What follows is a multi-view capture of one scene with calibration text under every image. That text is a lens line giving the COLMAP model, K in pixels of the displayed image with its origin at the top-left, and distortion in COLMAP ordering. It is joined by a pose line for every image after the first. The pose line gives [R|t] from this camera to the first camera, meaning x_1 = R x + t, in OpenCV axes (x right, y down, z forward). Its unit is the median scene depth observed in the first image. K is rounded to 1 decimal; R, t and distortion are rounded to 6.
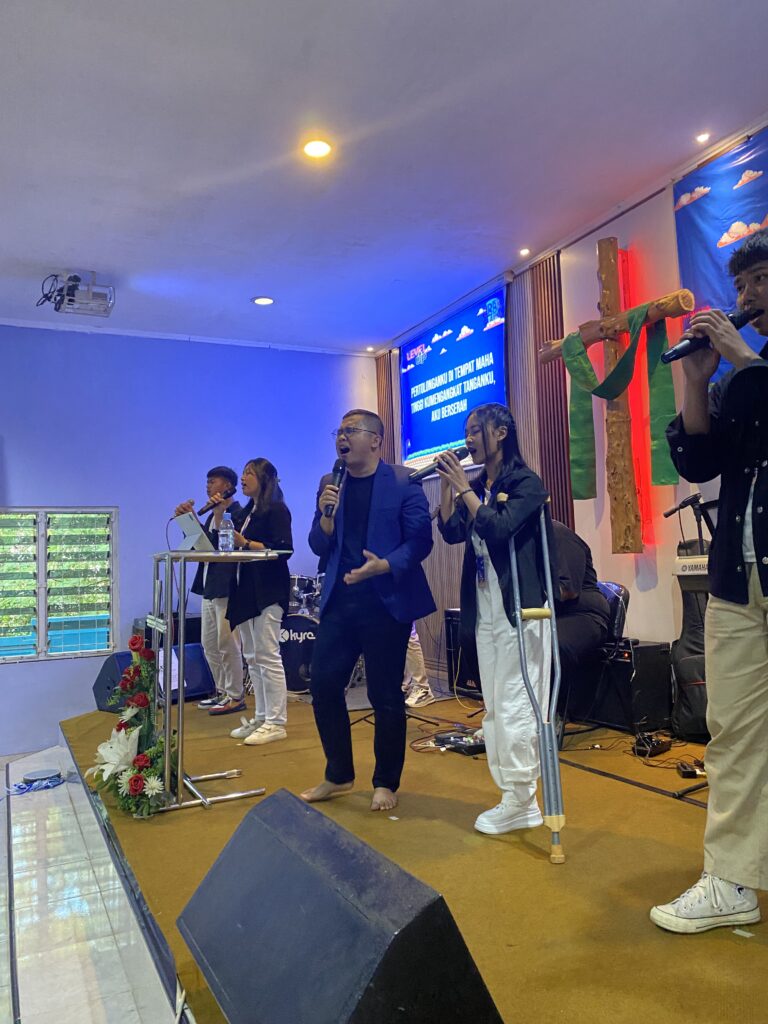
lens RADIAL K [[785.6, 0, 387.9], [0, 785.6, 508.6], [0, 0, 1]] dist [0.055119, -0.062980]
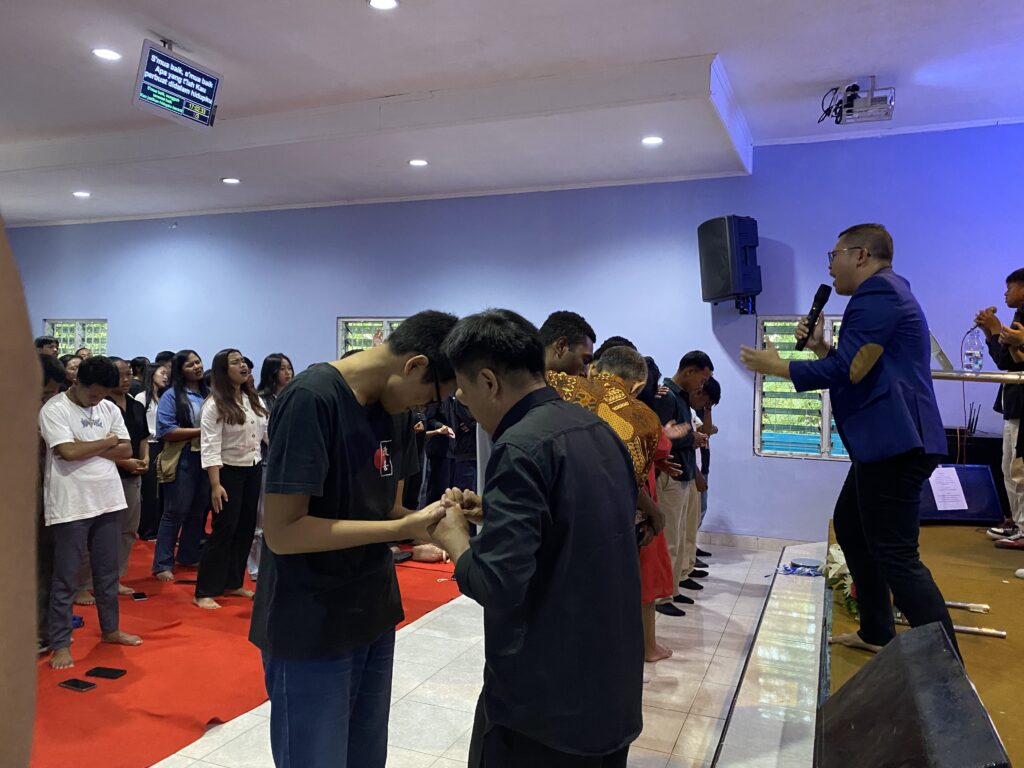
lens RADIAL K [[785.6, 0, 510.4], [0, 785.6, 387.2], [0, 0, 1]] dist [0.055119, -0.062980]
pose [[0.658785, 0.067727, -0.749277, 0.092054], [0.006921, 0.995352, 0.096055, -0.013162], [0.752300, -0.068465, 0.655254, -0.007832]]
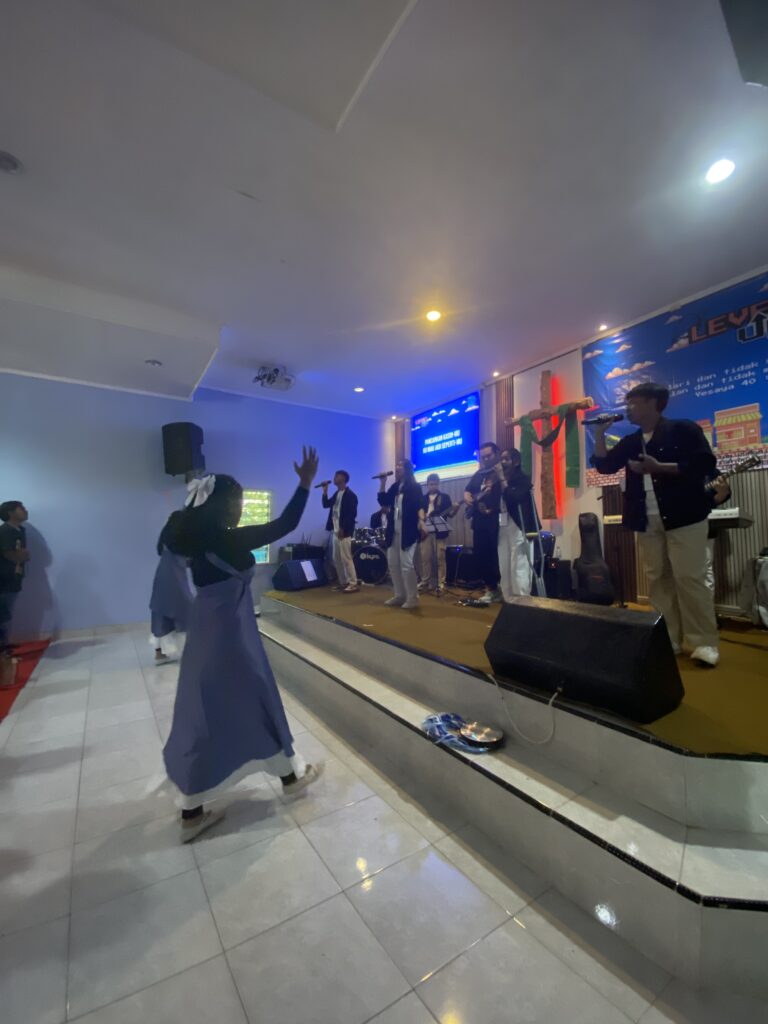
lens RADIAL K [[411.6, 0, 374.0], [0, 411.6, 521.5], [0, 0, 1]] dist [-0.004249, -0.001300]
pose [[0.993852, 0.044110, 0.101548, -0.231477], [-0.047231, 0.998476, 0.028534, 0.043467], [-0.100134, -0.033155, 0.994421, -0.050309]]
